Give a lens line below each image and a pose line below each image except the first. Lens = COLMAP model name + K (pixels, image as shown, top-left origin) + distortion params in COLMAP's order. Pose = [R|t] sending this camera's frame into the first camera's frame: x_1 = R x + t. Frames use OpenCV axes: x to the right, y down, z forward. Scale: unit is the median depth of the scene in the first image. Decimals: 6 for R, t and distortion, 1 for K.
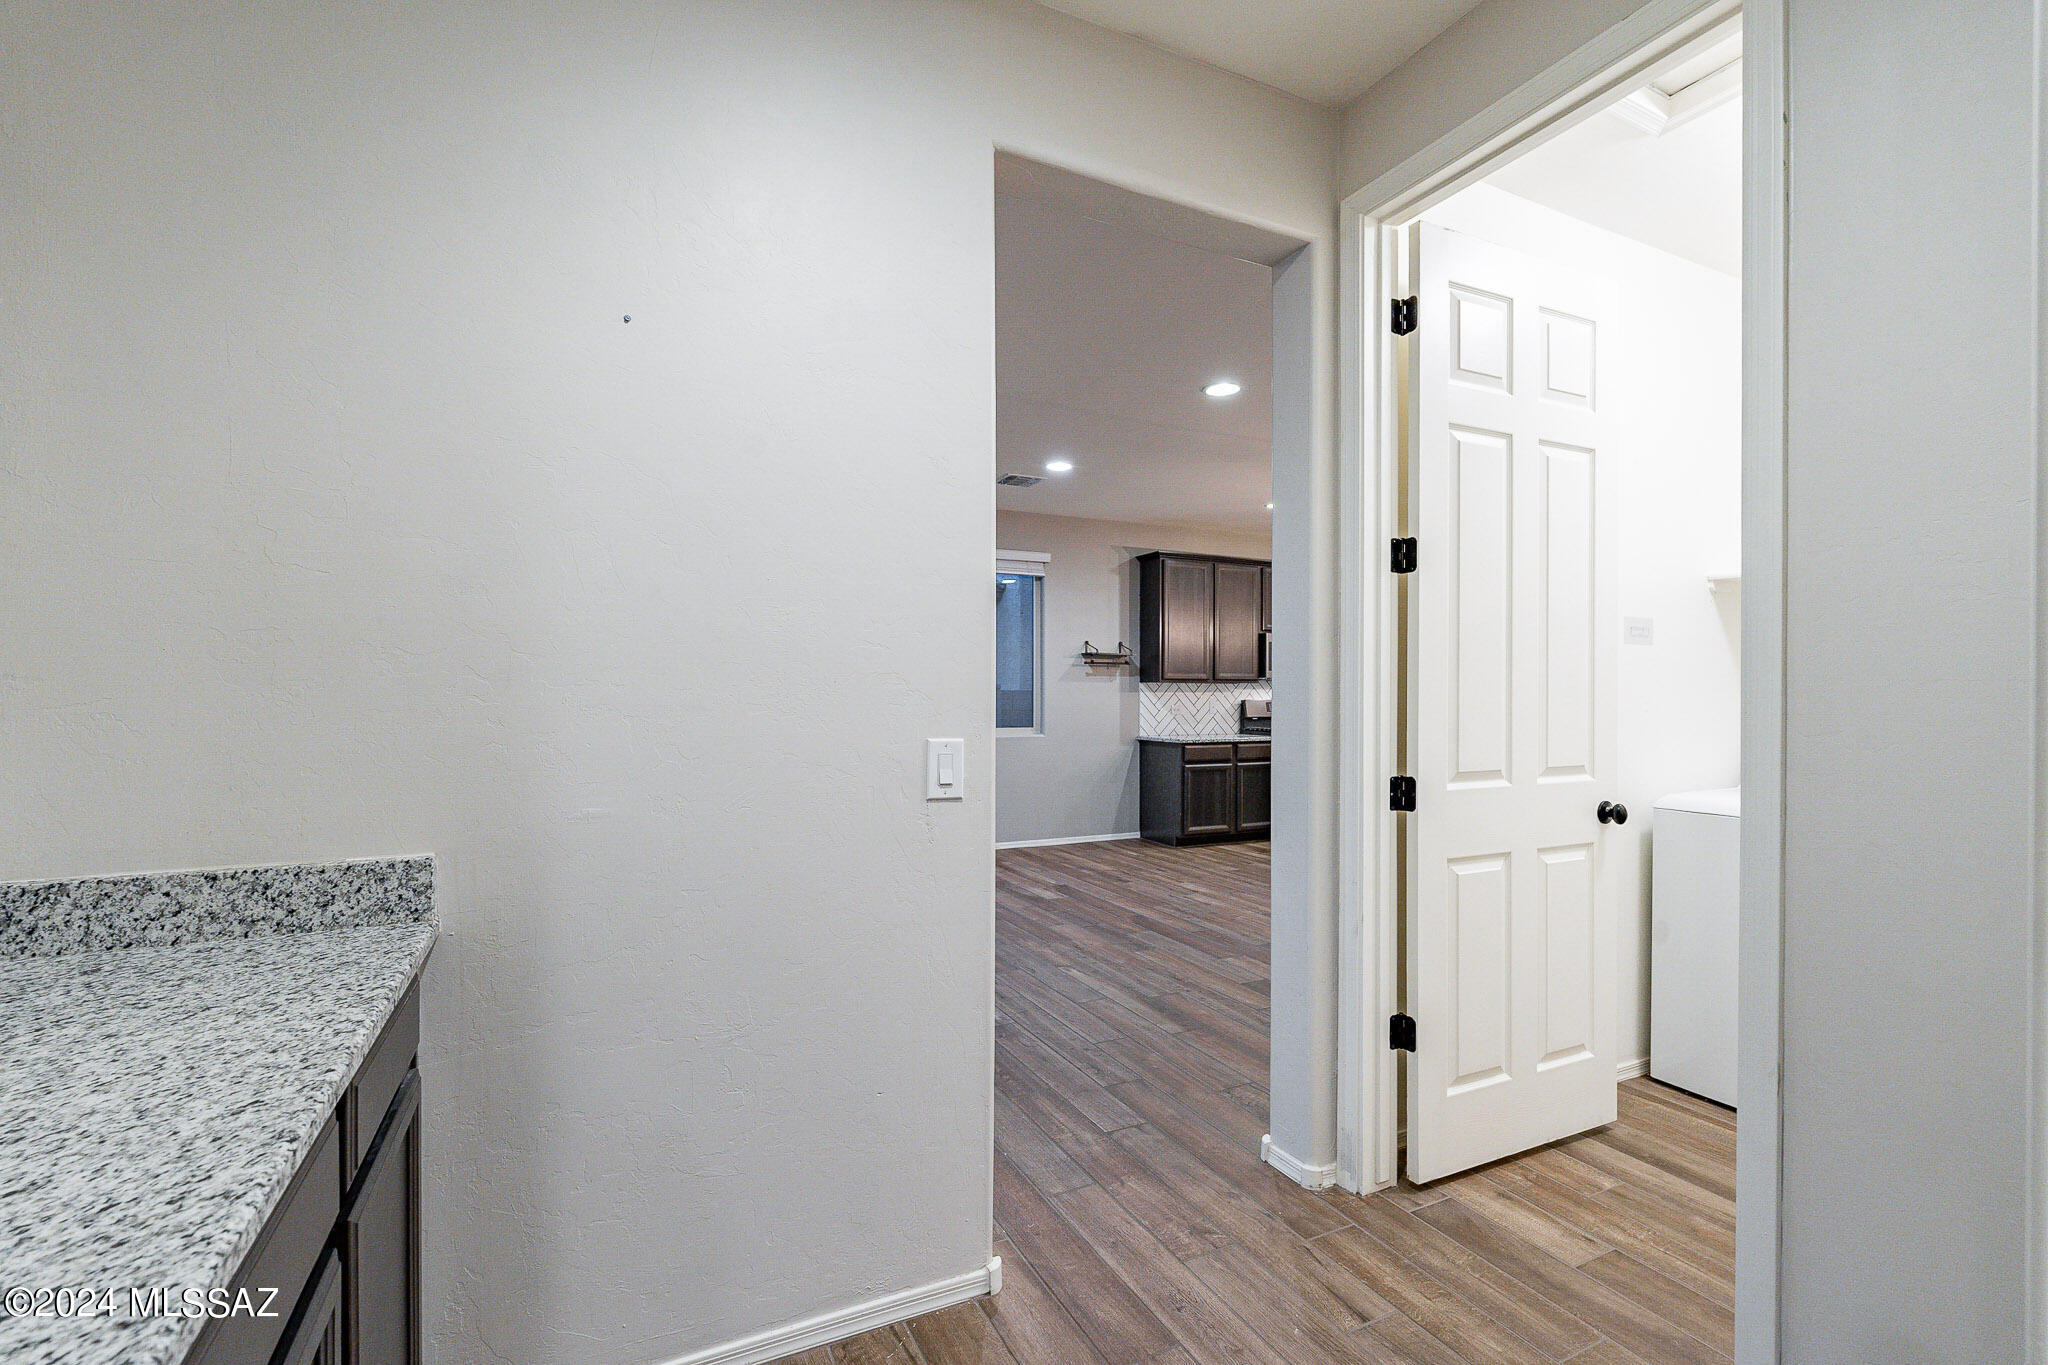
lens RADIAL K [[897.4, 0, 1020.2], [0, 897.4, 692.5], [0, 0, 1]] dist [-0.007995, 0.000738]
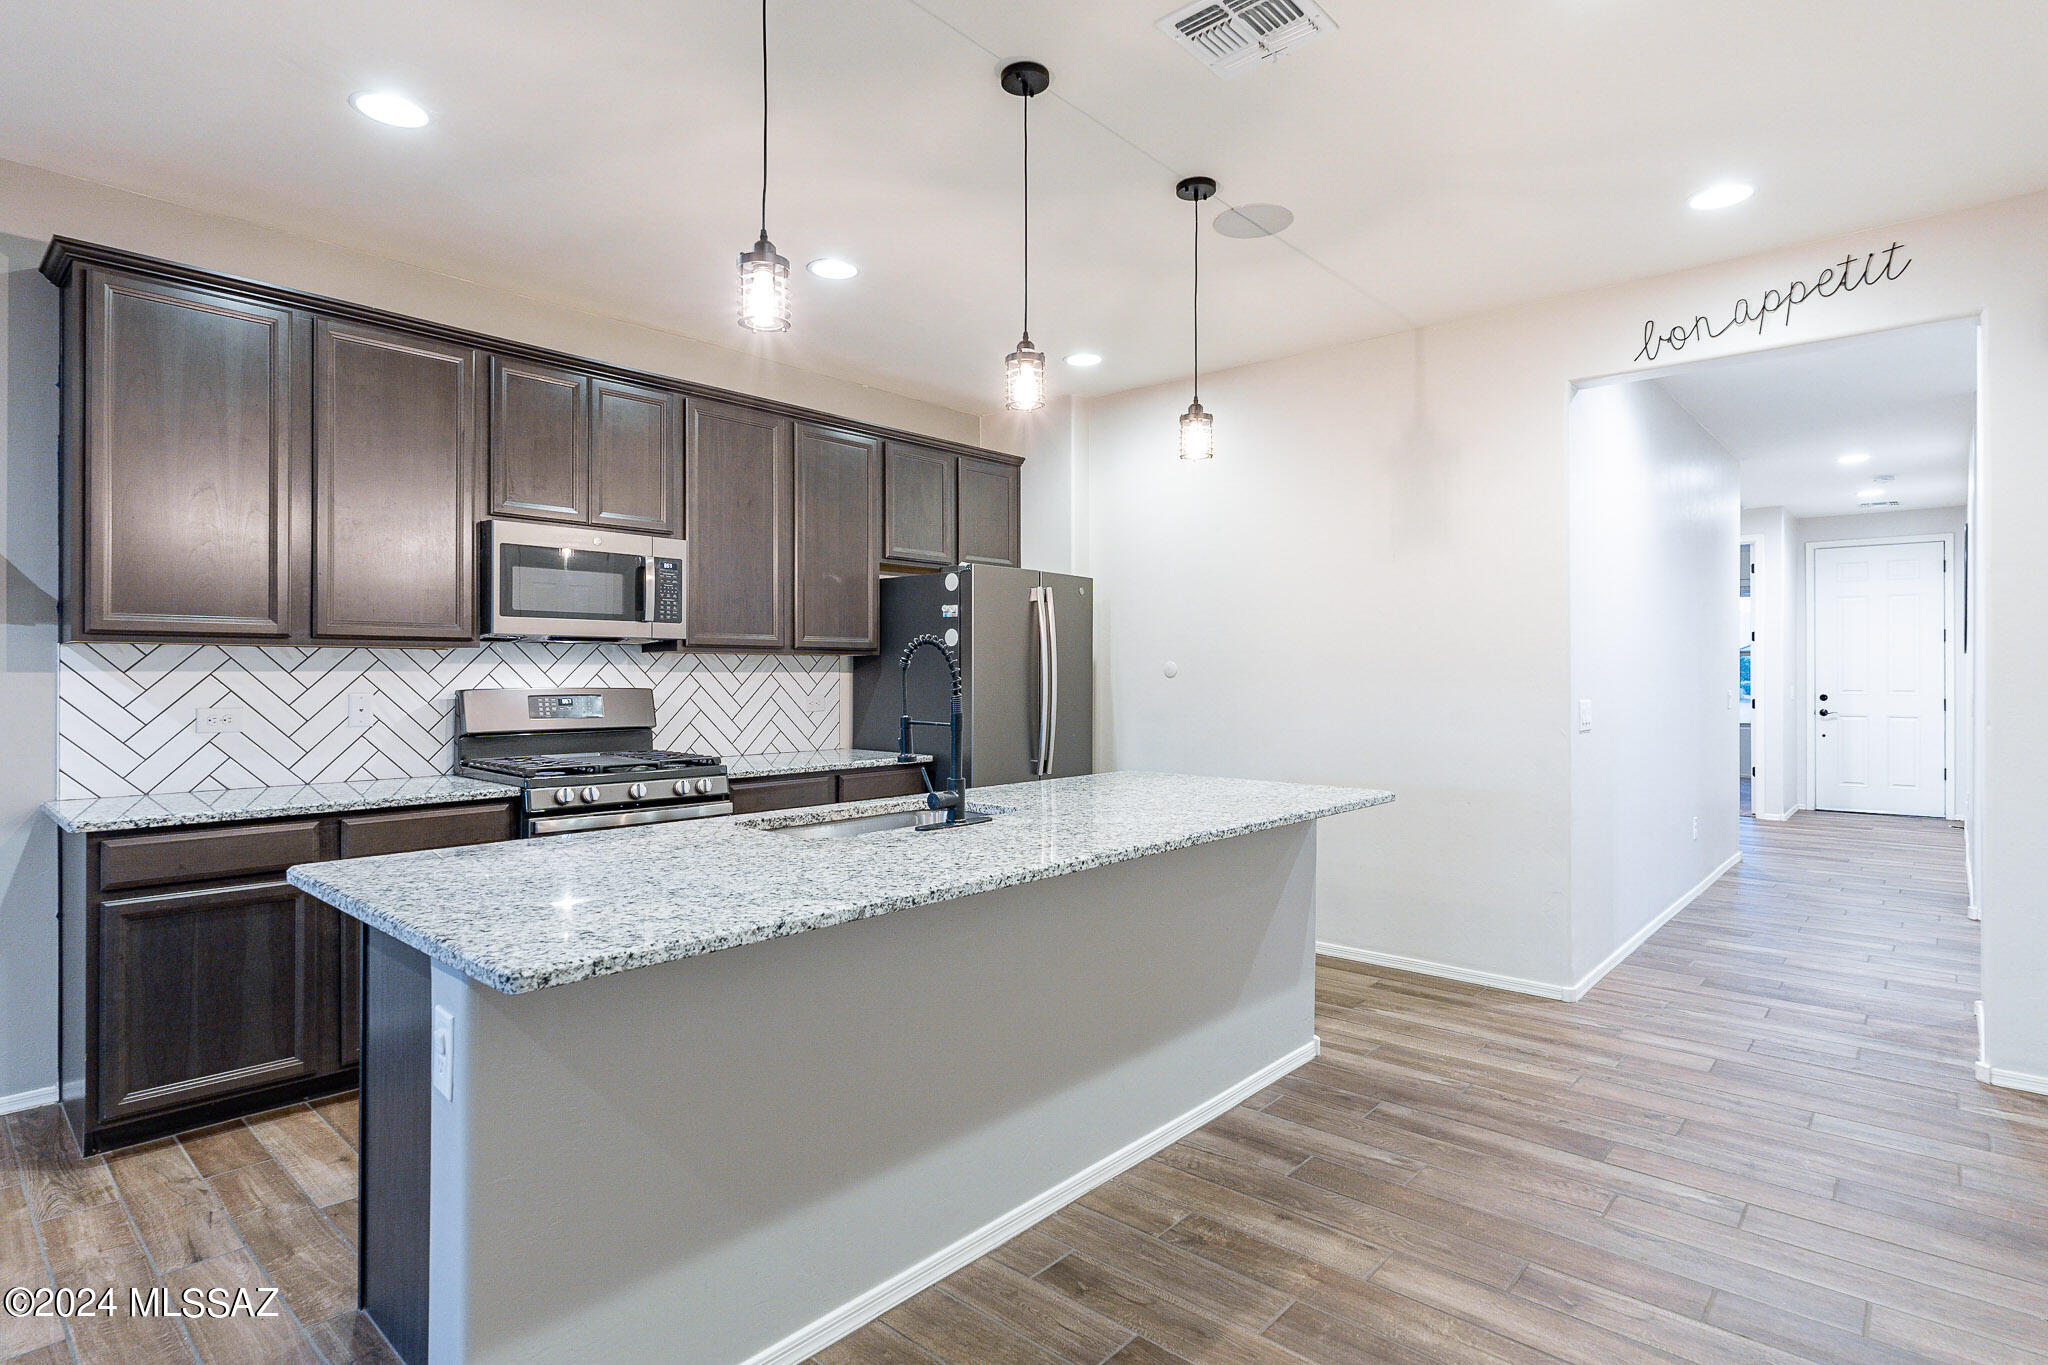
lens RADIAL K [[1027.3, 0, 1020.1], [0, 1027.3, 665.5], [0, 0, 1]] dist [-0.004448, 0.000468]
pose [[0.927113, -0.000171, 0.374781, 0.326839], [0.002784, 0.999975, -0.006430, 0.000944], [-0.374771, 0.007005, 0.927091, 0.507780]]
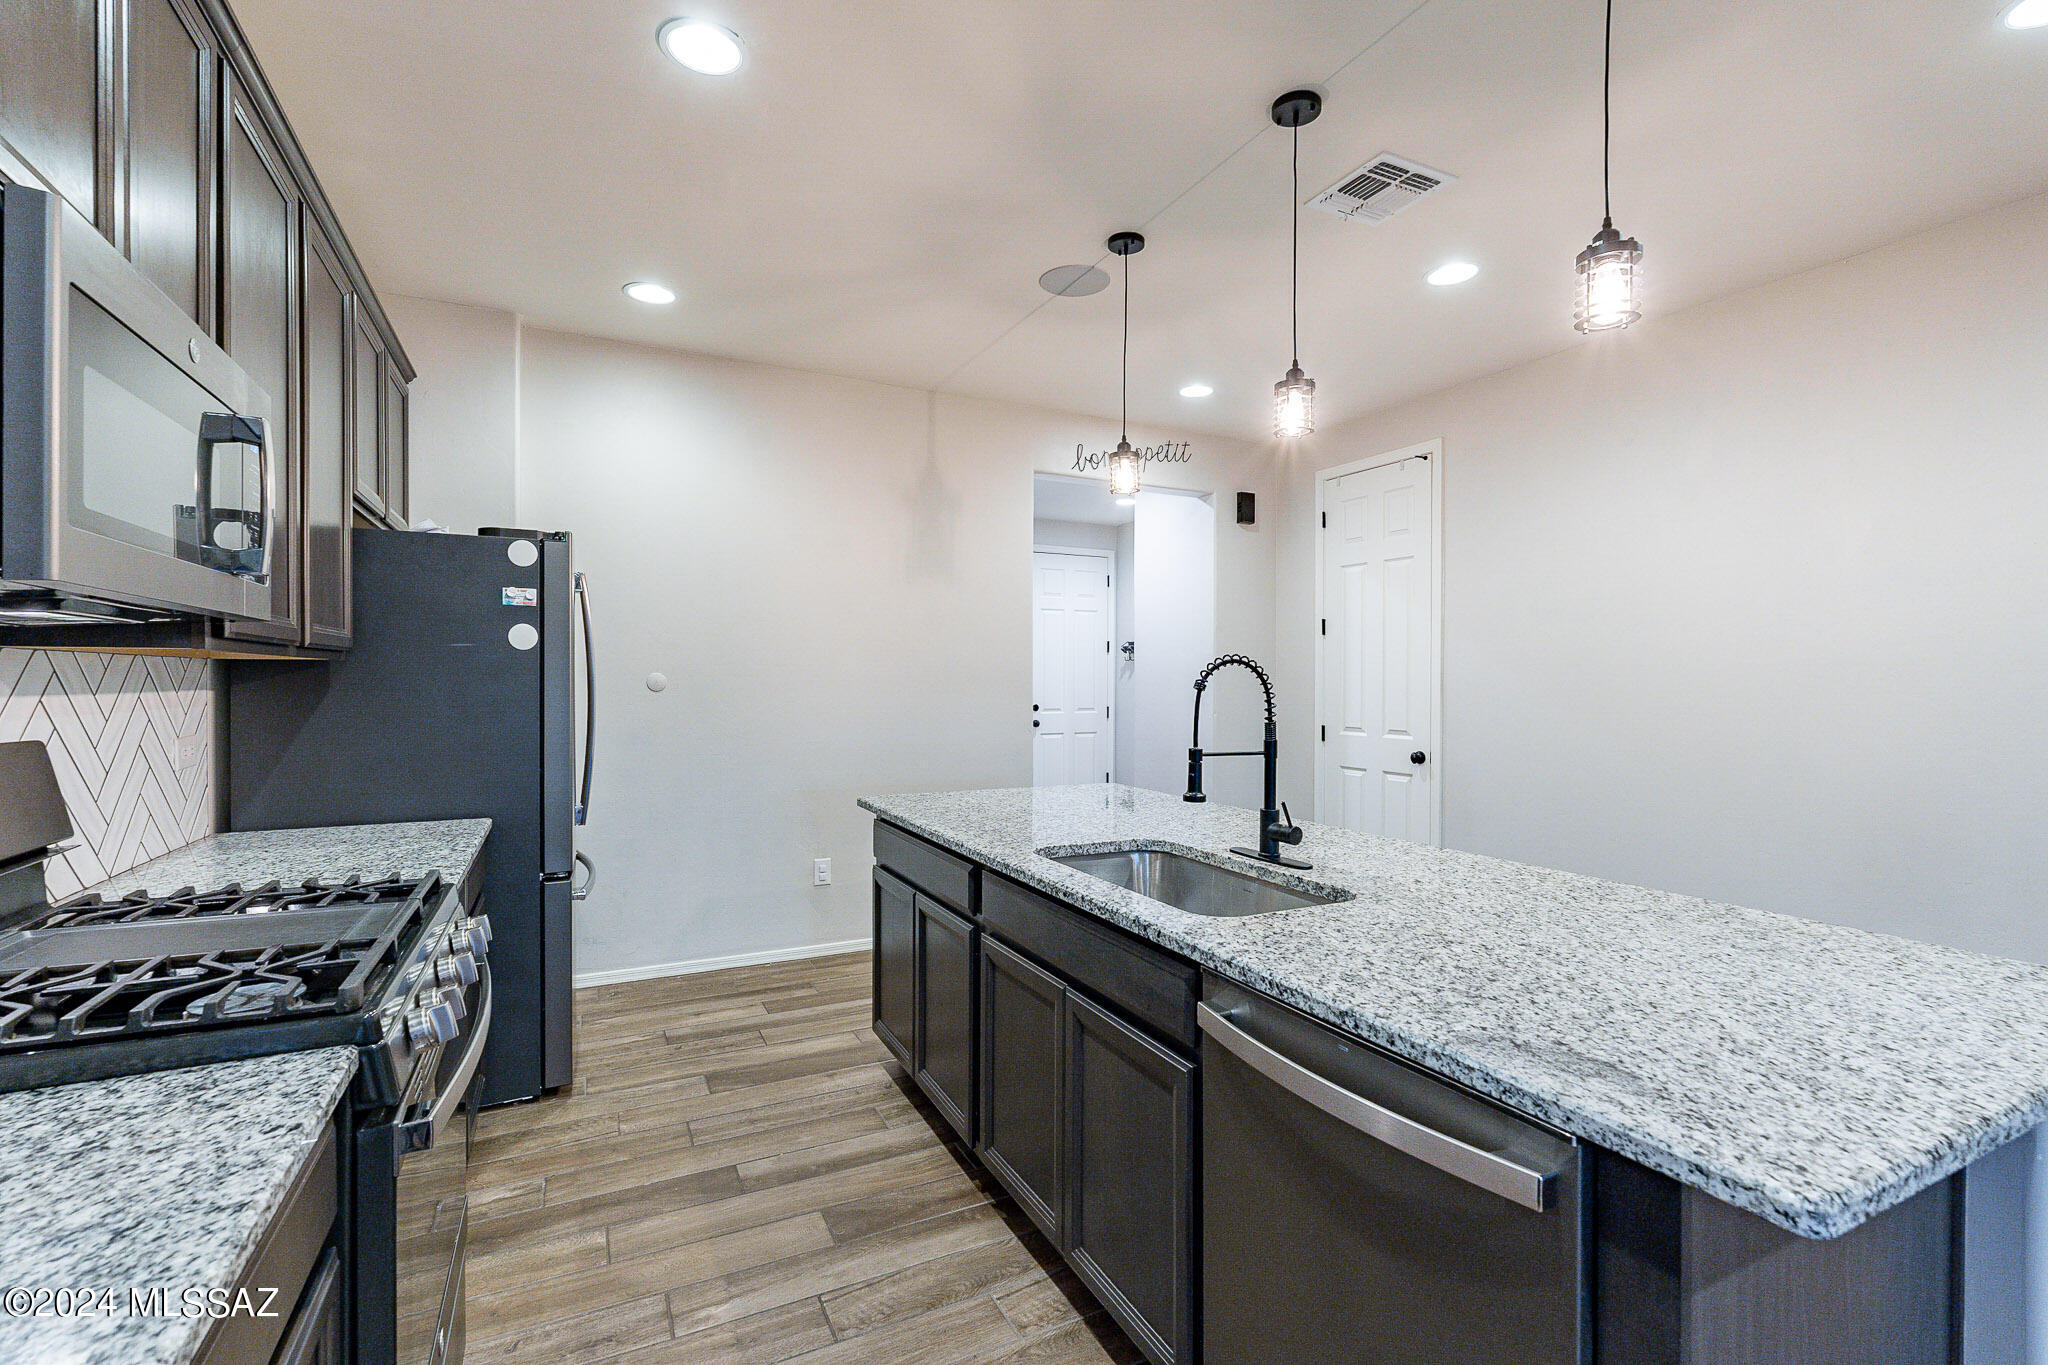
lens RADIAL K [[897.4, 0, 1022.2], [0, 897.4, 688.3], [0, 0, 1]] dist [-0.007995, 0.000738]
pose [[-0.010870, -0.013842, 0.999845, 0.163392], [-0.002883, 0.999900, 0.013812, -0.004849], [-0.999937, -0.002732, -0.010909, 0.894948]]
